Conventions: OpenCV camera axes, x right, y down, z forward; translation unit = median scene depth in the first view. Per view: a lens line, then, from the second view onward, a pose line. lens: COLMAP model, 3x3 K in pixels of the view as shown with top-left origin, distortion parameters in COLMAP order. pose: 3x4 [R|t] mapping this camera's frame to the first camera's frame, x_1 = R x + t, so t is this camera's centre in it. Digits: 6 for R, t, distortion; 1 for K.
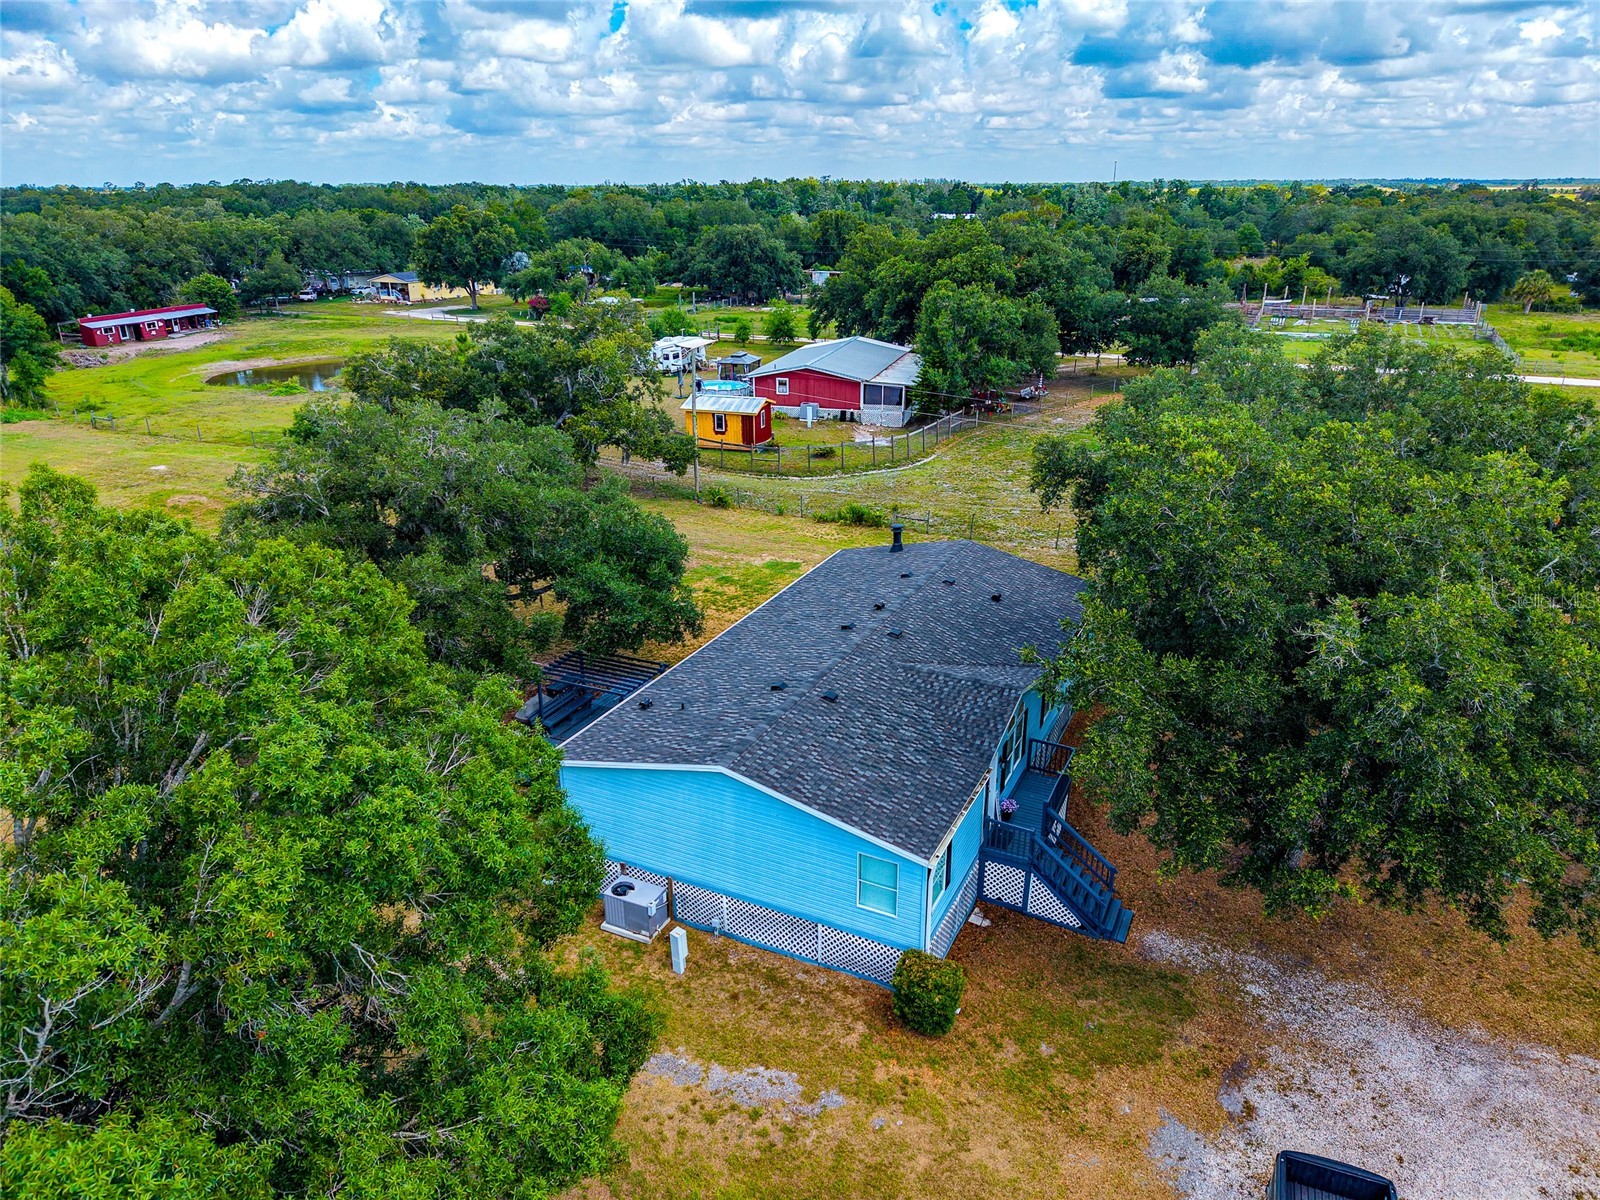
lens RADIAL K [[1100.1, 0, 800.0], [0, 1100.1, 600.0], [0, 0, 1]] dist [0.006026, -0.005918]
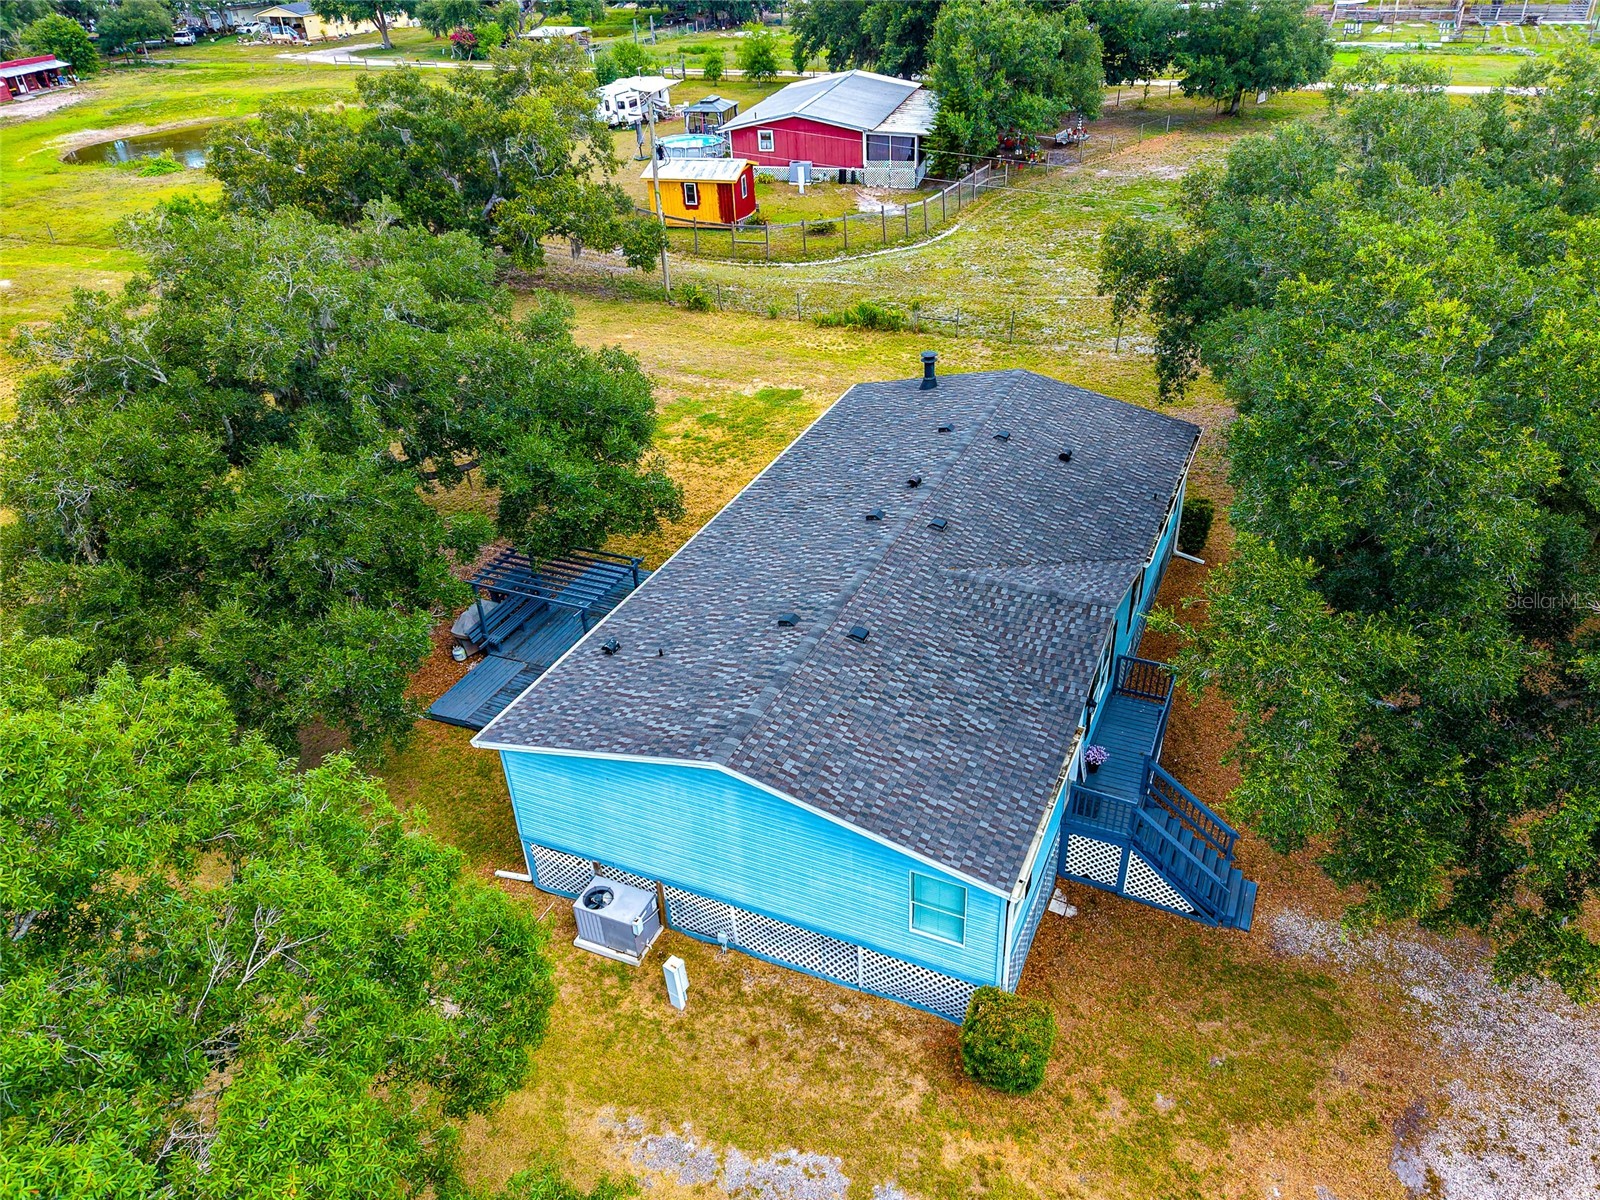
lens RADIAL K [[1158.3, 0, 828.7], [0, 1158.3, 599.9], [0, 0, 1]] dist [0.000325, -0.001571]
pose [[0.998647, -0.048245, 0.019411, -0.005574], [0.043311, 0.978206, 0.203067, -0.075660], [-0.028785, -0.201952, 0.978972, 0.200533]]
